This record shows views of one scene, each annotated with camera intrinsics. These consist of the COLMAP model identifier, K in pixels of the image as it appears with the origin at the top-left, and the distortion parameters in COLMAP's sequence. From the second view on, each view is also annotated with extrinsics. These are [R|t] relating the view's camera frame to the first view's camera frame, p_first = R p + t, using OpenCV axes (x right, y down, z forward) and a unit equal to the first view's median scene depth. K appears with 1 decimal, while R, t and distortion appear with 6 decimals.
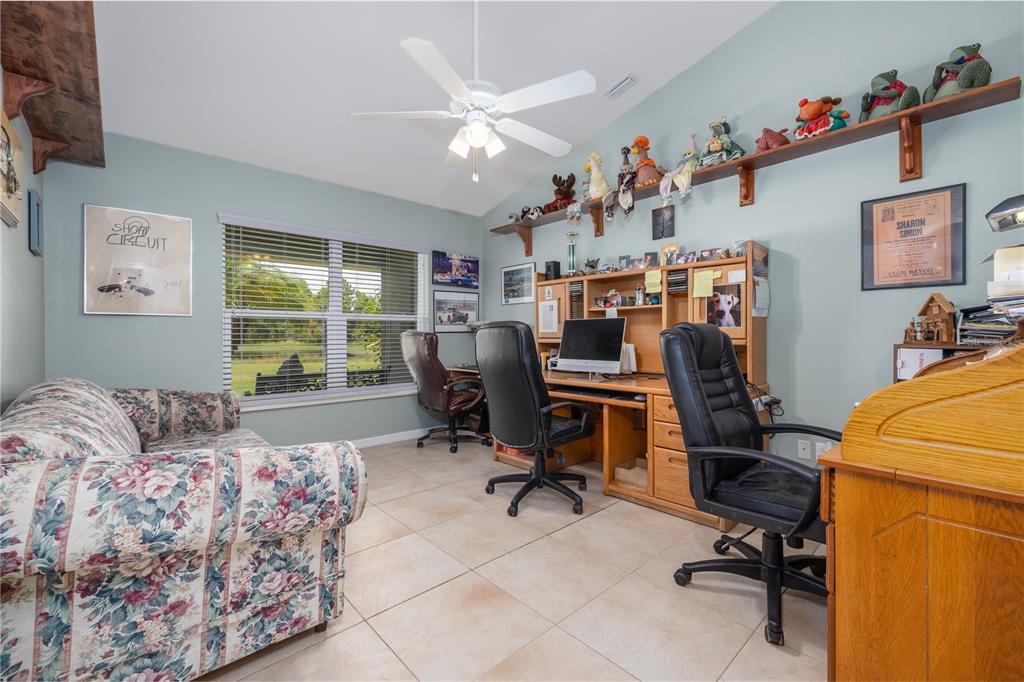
lens RADIAL K [[433.1, 0, 508.6], [0, 433.1, 340.9], [0, 0, 1]] dist [-0.000181, 0.000101]
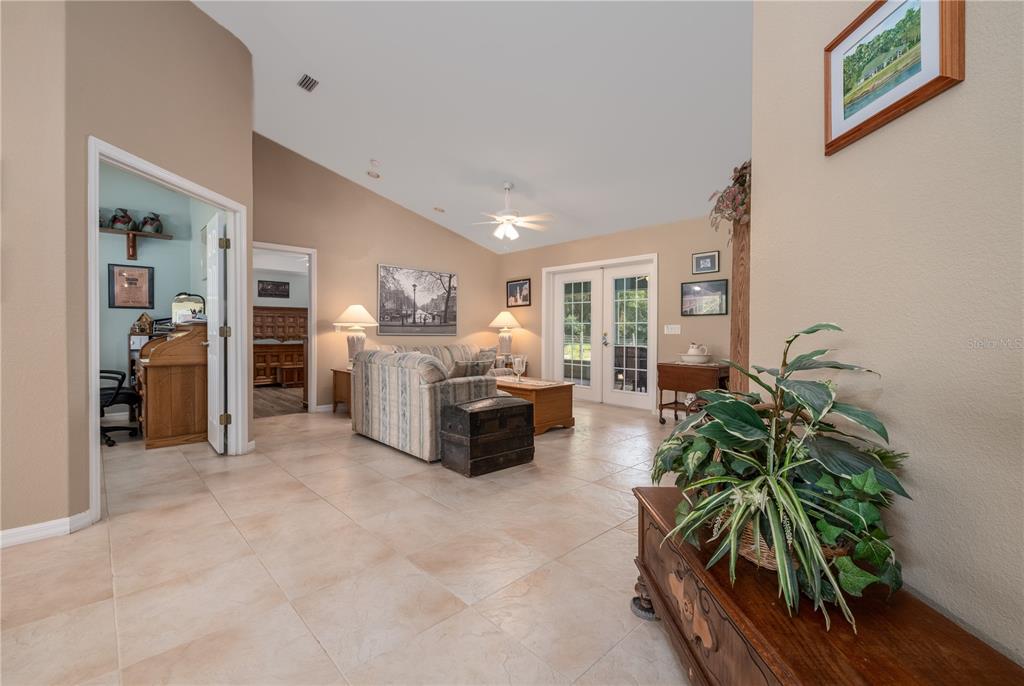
lens RADIAL K [[433.1, 0, 508.4], [0, 433.1, 340.3], [0, 0, 1]] dist [-0.000181, 0.000101]
pose [[-0.017508, -0.010597, 0.999791, -1.372555], [0.004478, 0.999933, 0.010677, 0.025253], [-0.999837, 0.004664, -0.017460, -0.915859]]
